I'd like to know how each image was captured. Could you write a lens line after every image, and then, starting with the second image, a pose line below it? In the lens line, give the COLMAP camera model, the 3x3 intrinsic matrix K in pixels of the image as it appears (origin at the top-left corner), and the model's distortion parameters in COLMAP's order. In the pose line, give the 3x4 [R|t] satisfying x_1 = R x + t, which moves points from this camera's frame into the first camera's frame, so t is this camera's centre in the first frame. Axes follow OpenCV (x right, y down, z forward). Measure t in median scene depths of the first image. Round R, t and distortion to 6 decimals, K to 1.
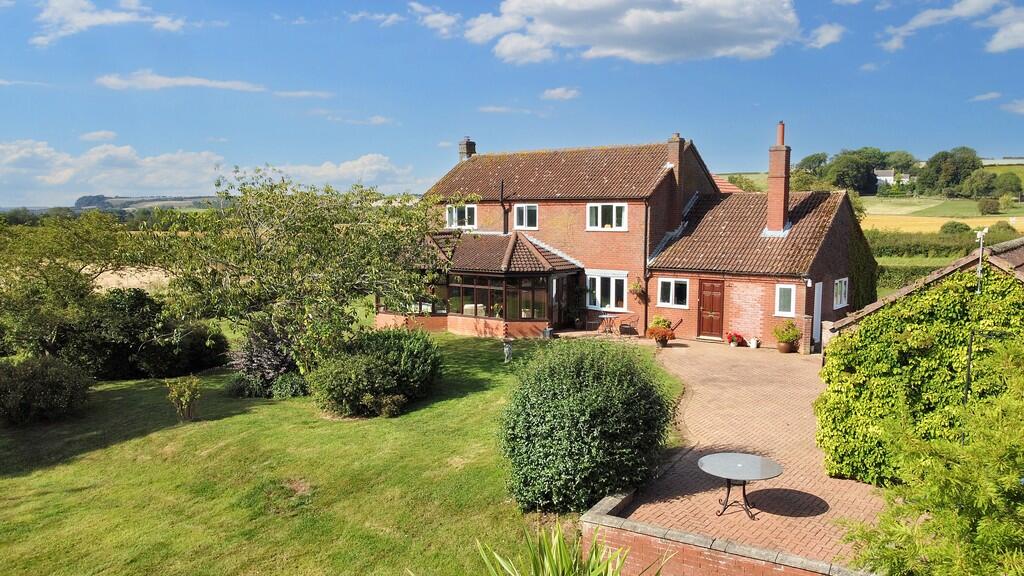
lens RADIAL K [[774.0, 0, 506.5], [0, 774.0, 289.1], [0, 0, 1]] dist [0.033913, -0.008893]
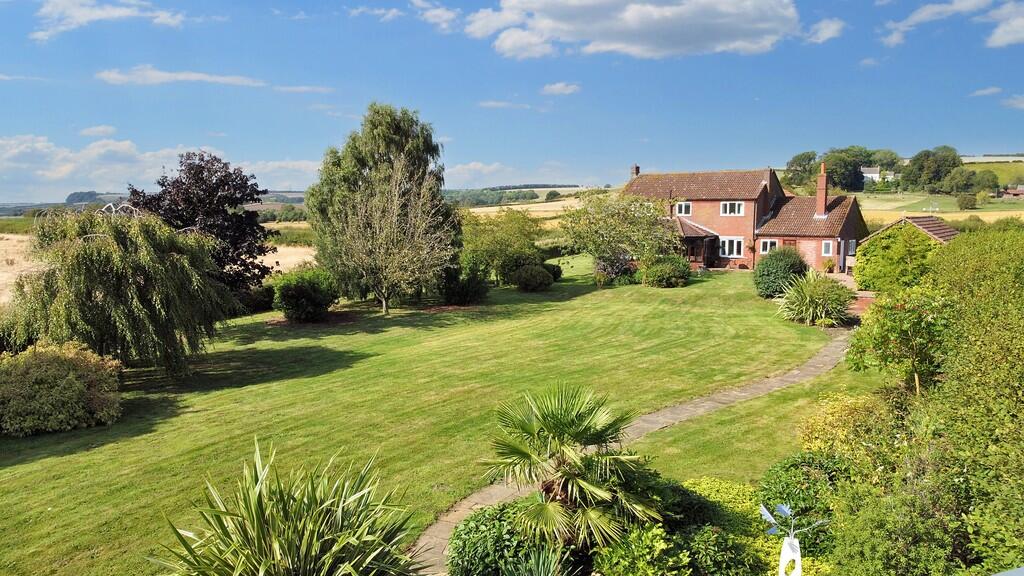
lens RADIAL K [[774.0, 0, 517.8], [0, 774.0, 292.9], [0, 0, 1]] dist [0.033913, -0.008893]
pose [[0.999638, -0.002859, 0.026751, -0.414578], [0.002579, 0.999941, 0.010510, 0.085909], [-0.026780, -0.010437, 0.999587, -0.838160]]
